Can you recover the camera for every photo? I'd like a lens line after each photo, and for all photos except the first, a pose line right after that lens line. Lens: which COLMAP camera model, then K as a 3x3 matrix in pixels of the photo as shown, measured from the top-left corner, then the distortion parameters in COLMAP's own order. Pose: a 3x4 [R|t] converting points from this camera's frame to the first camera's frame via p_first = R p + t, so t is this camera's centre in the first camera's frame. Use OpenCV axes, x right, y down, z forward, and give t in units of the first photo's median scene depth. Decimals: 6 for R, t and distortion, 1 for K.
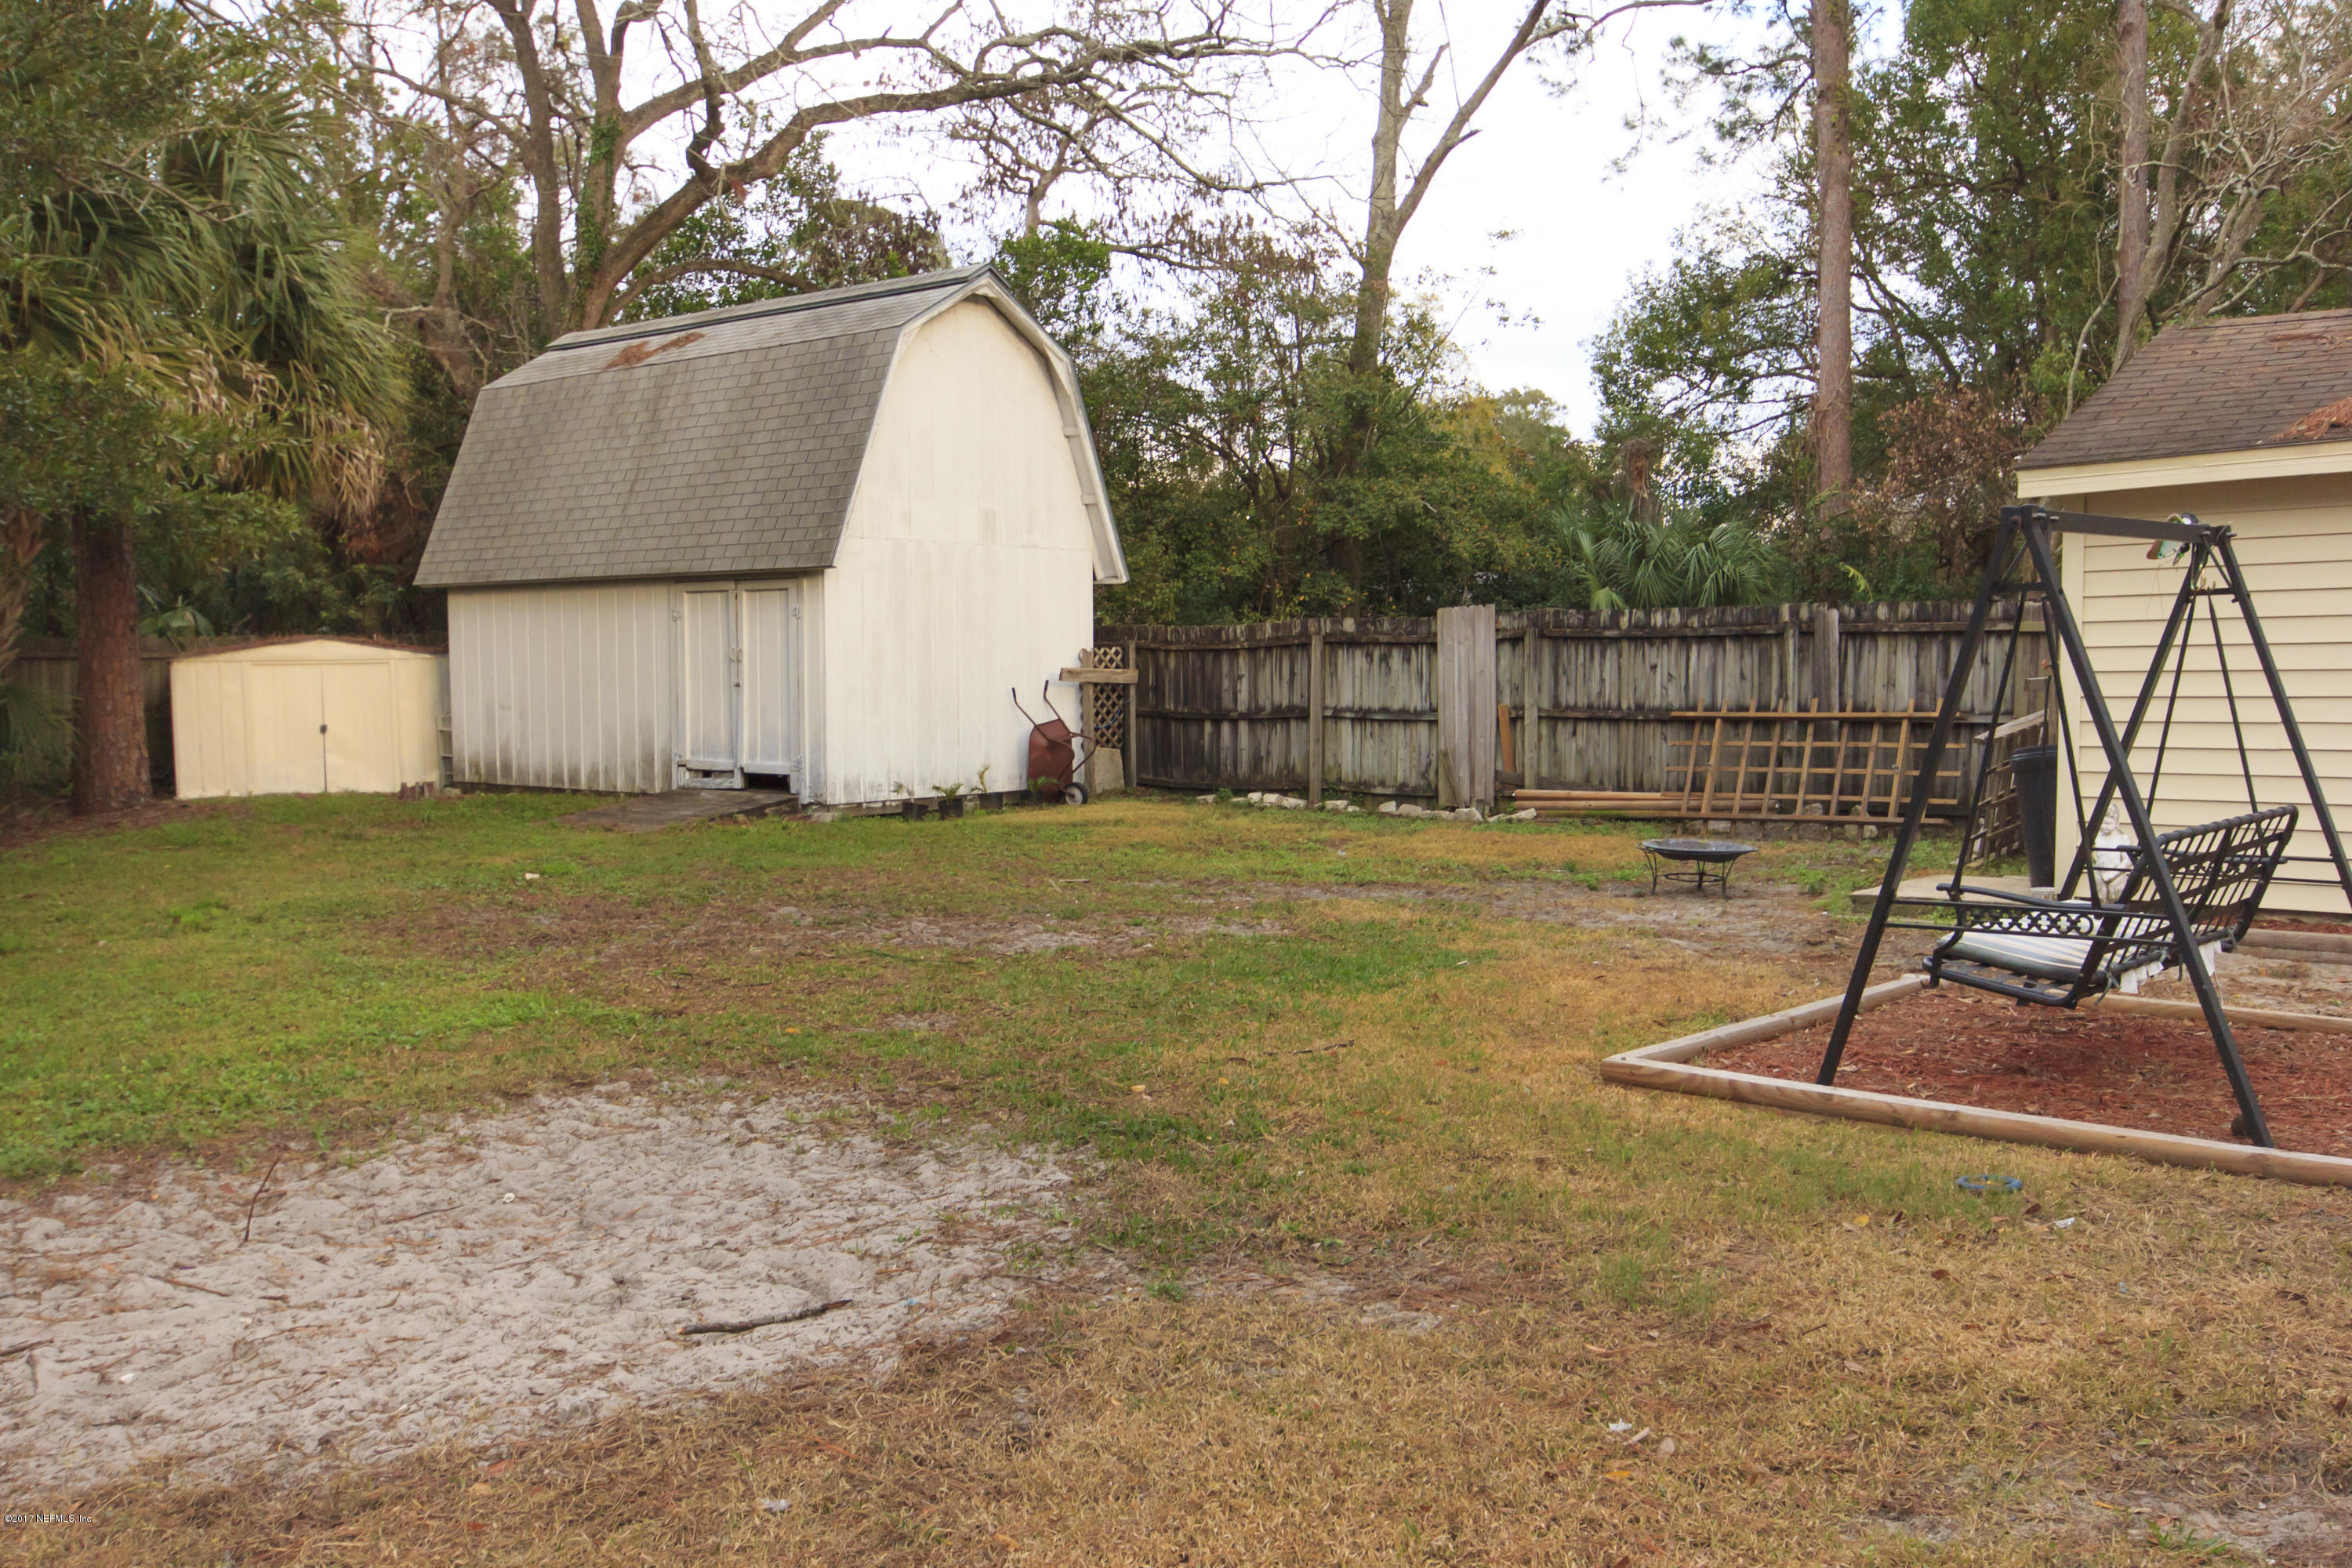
lens RADIAL K [[2044.4, 0, 1180.0], [0, 2044.4, 790.9], [0, 0, 1]] dist [-0.002551, 0.022468]
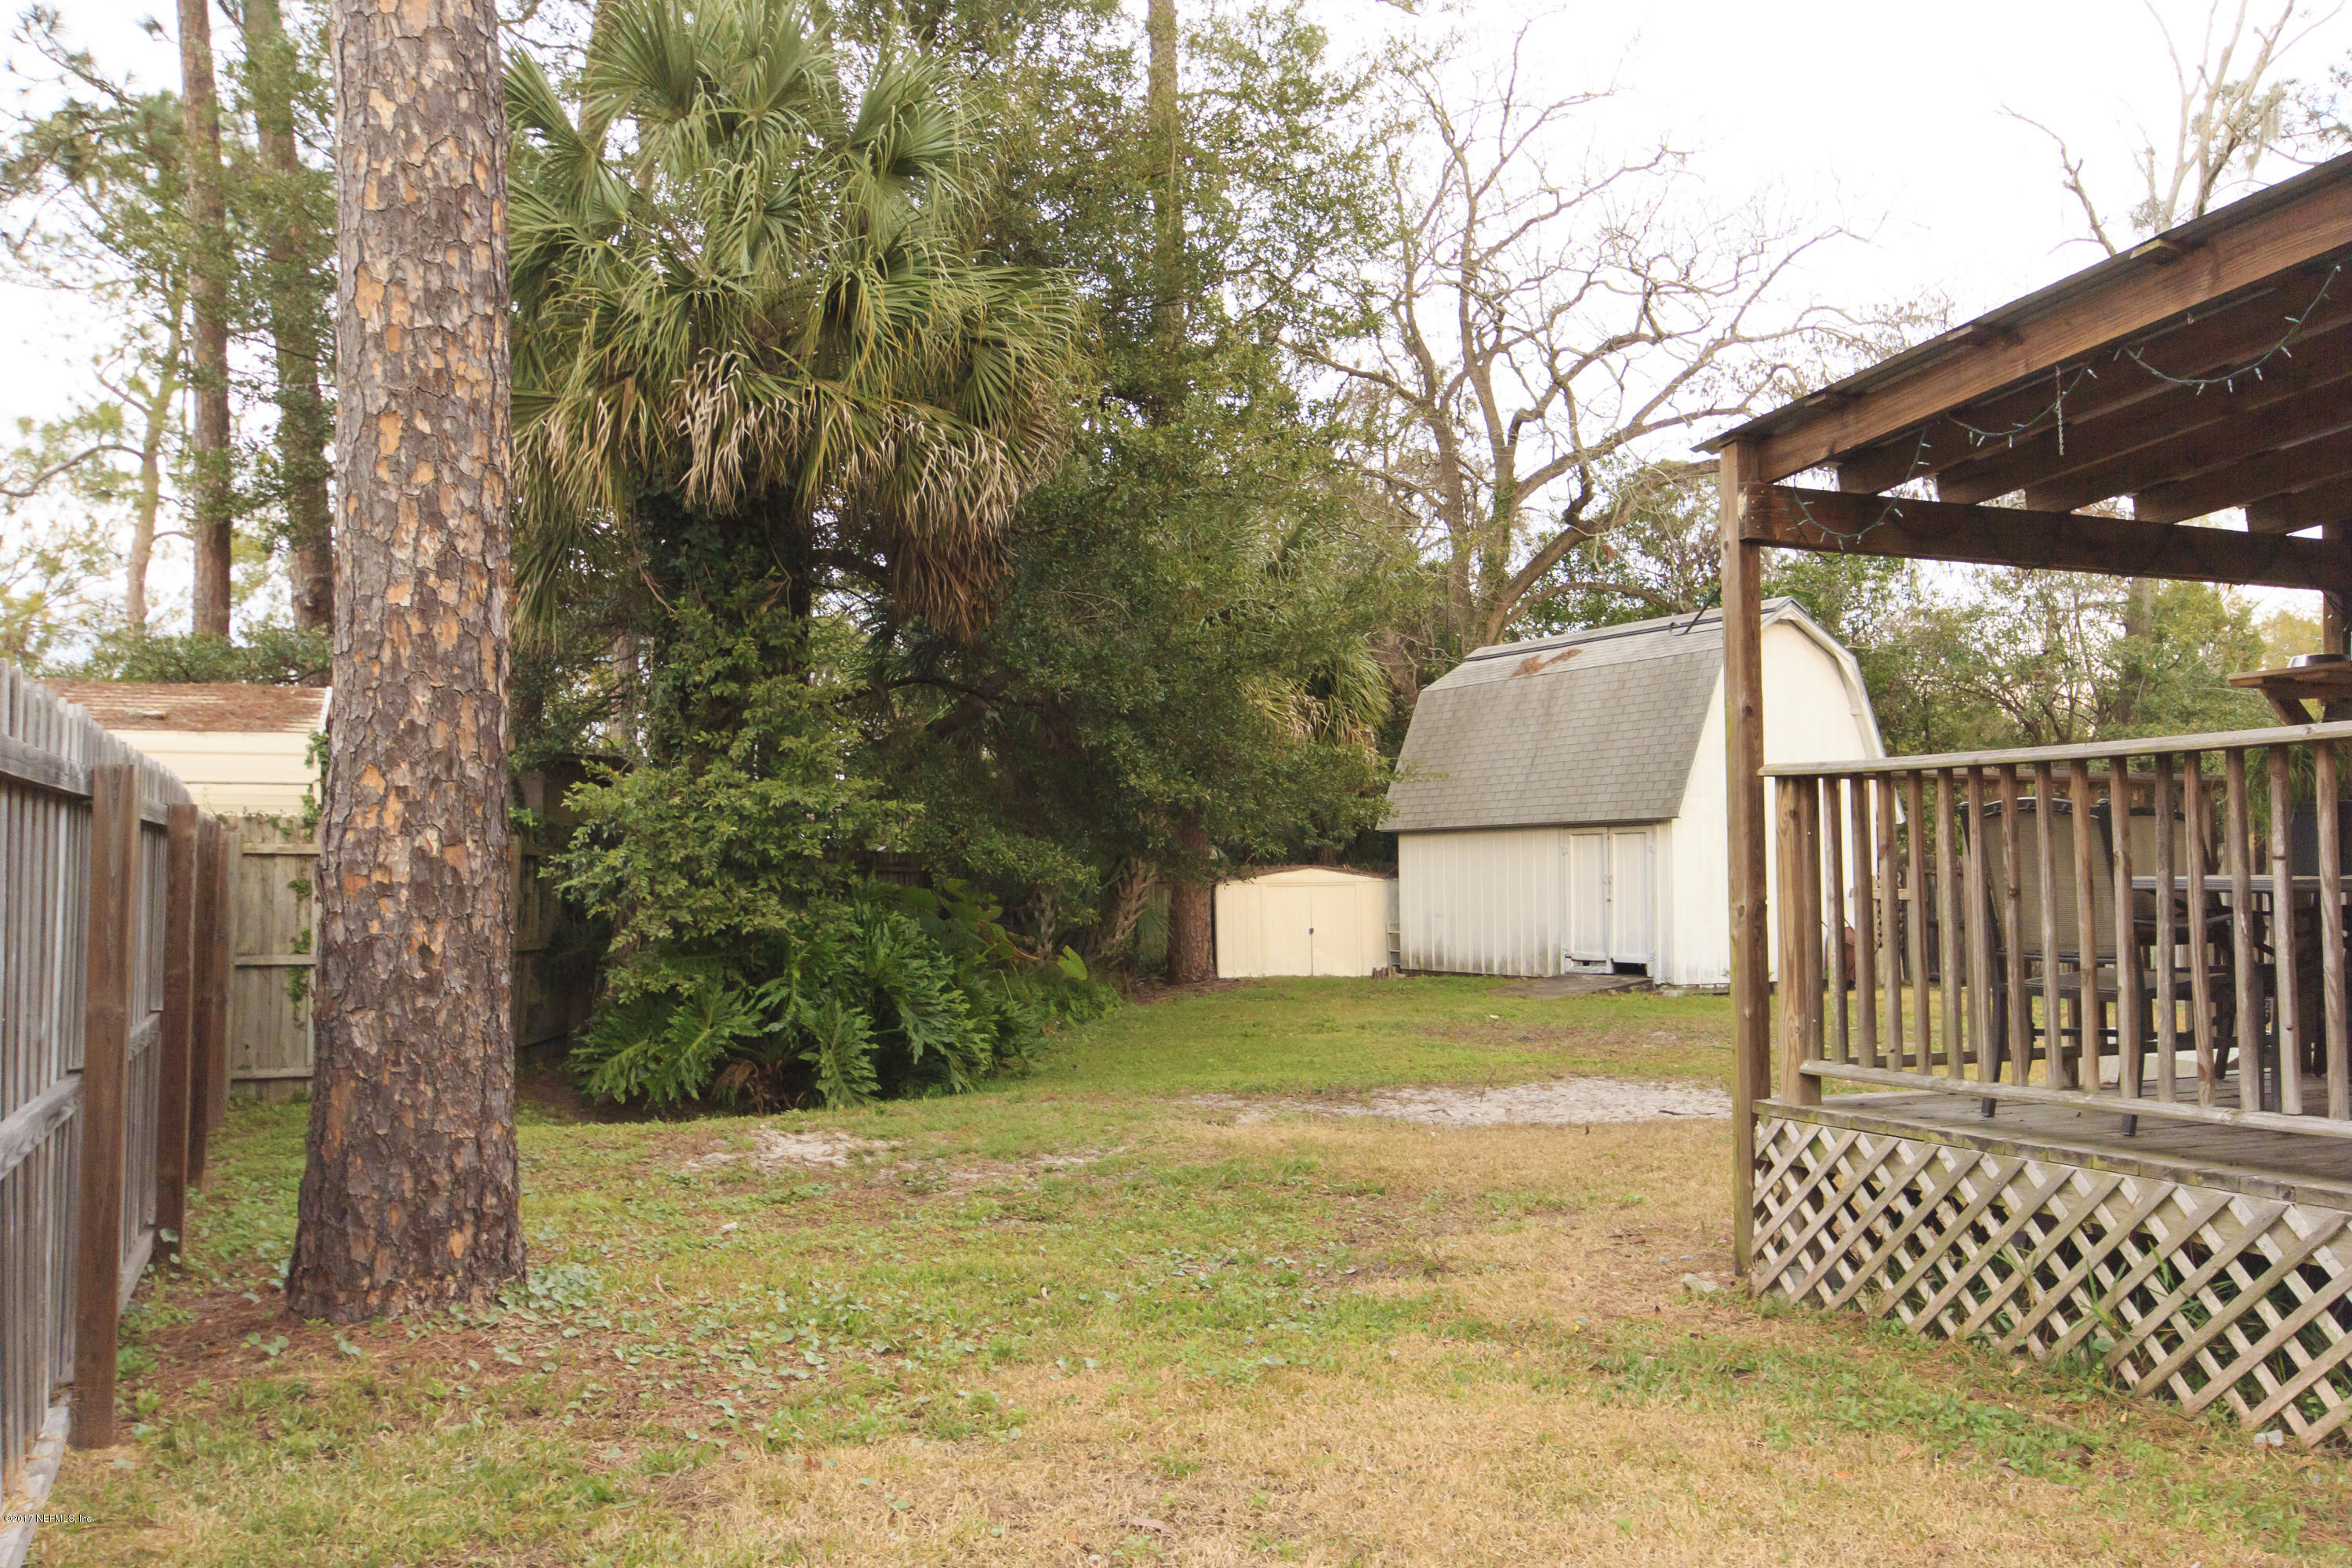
lens RADIAL K [[2044.4, 0, 1178.4], [0, 2044.4, 792.4], [0, 0, 1]] dist [-0.002551, 0.022468]
pose [[0.922774, -0.019377, -0.384855, 0.046534], [-0.021837, 0.994500, -0.102433, 0.021933], [0.384723, 0.102926, 0.917275, -0.359016]]
